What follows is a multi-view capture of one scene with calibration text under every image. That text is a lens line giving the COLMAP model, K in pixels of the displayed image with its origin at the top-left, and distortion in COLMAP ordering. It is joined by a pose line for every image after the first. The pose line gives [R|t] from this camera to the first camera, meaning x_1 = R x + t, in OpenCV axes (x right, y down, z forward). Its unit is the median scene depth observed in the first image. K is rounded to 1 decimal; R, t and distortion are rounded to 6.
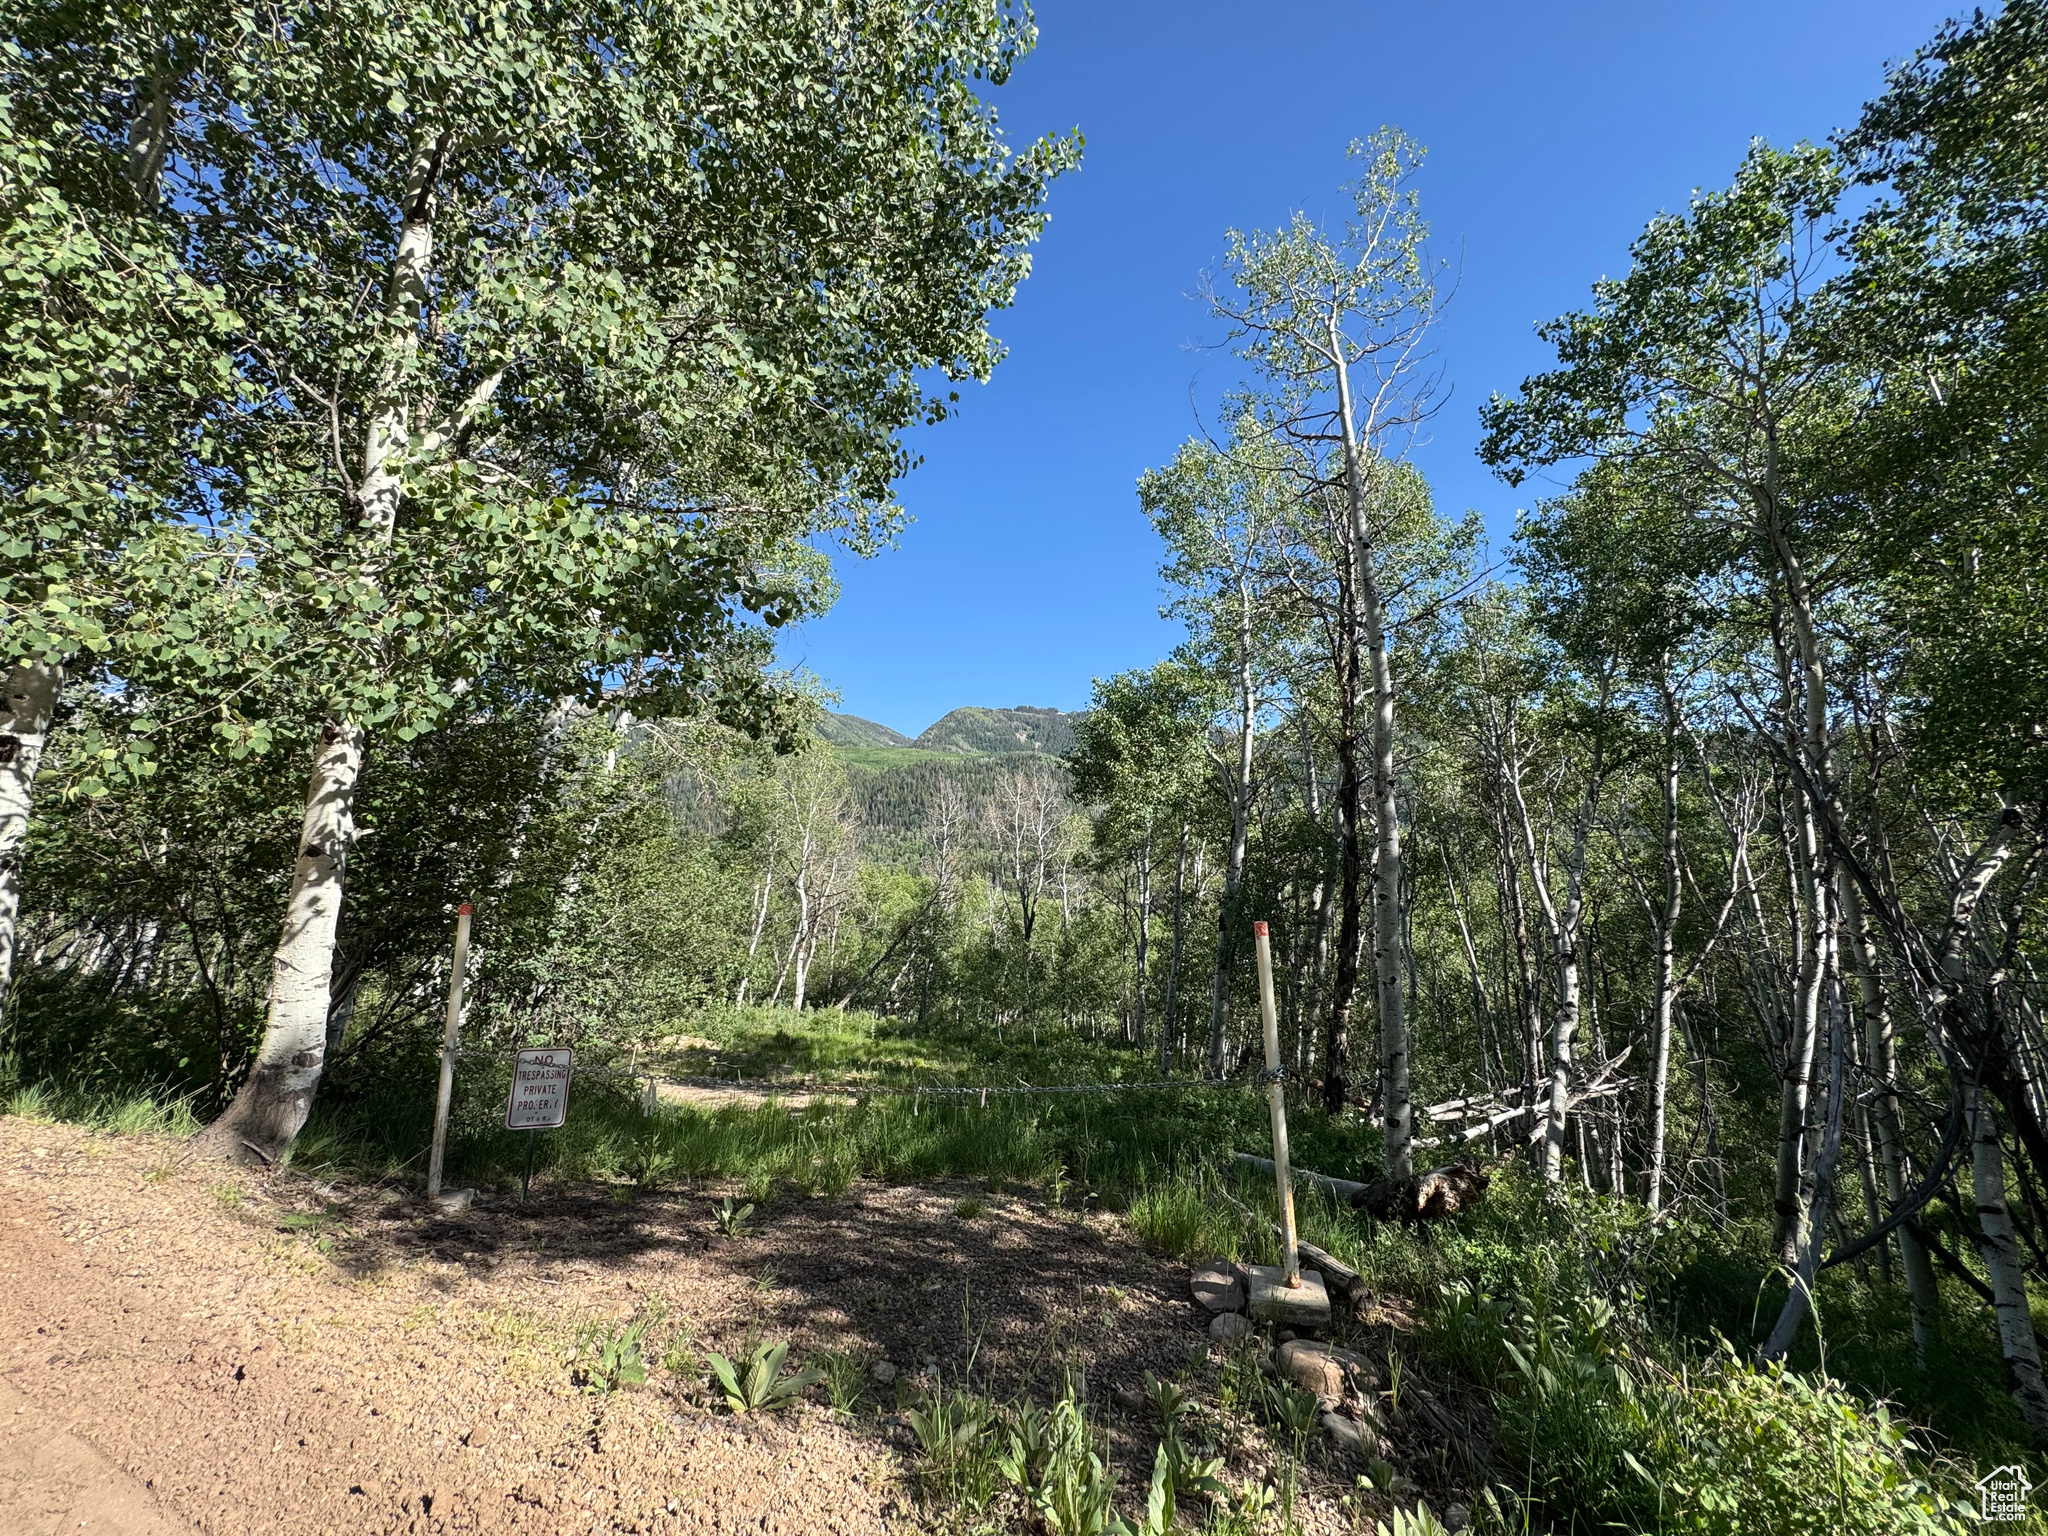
lens RADIAL K [[817.7, 0, 1031.2], [0, 817.7, 771.7], [0, 0, 1]] dist [0.007616, -0.003350]
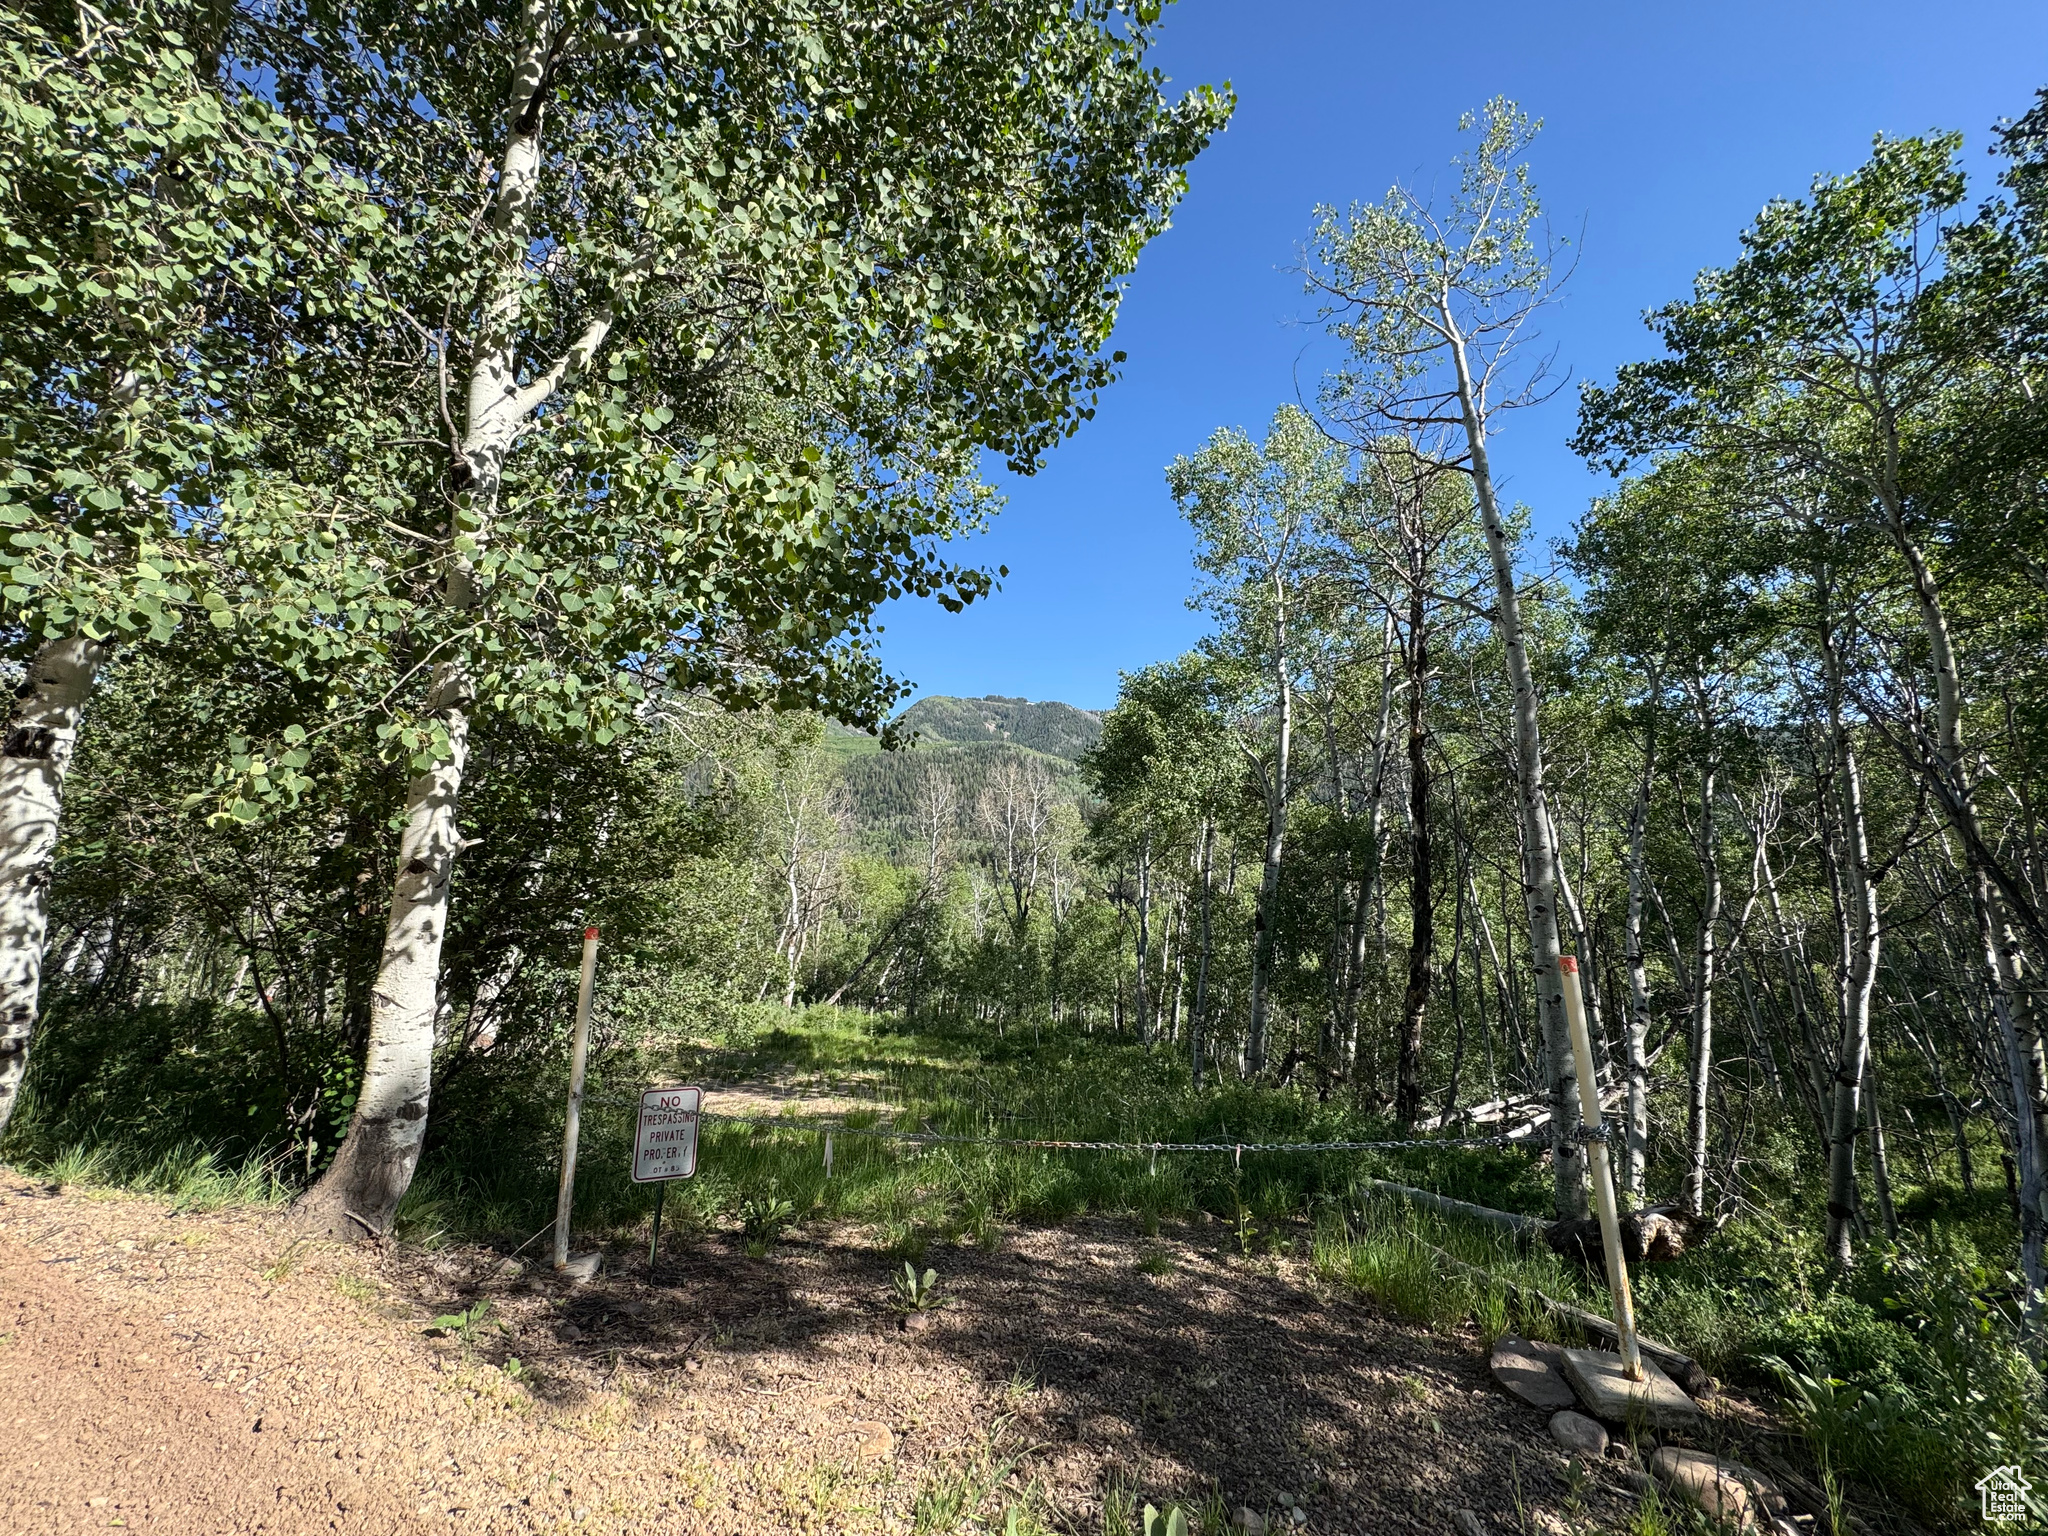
lens RADIAL K [[817.7, 0, 1032.2], [0, 817.7, 770.9], [0, 0, 1]] dist [0.007616, -0.003350]
pose [[0.999086, 0.007211, 0.042142, -0.115532], [-0.007722, 0.999898, 0.011977, -0.007584], [-0.042052, -0.012292, 0.999040, 0.051715]]
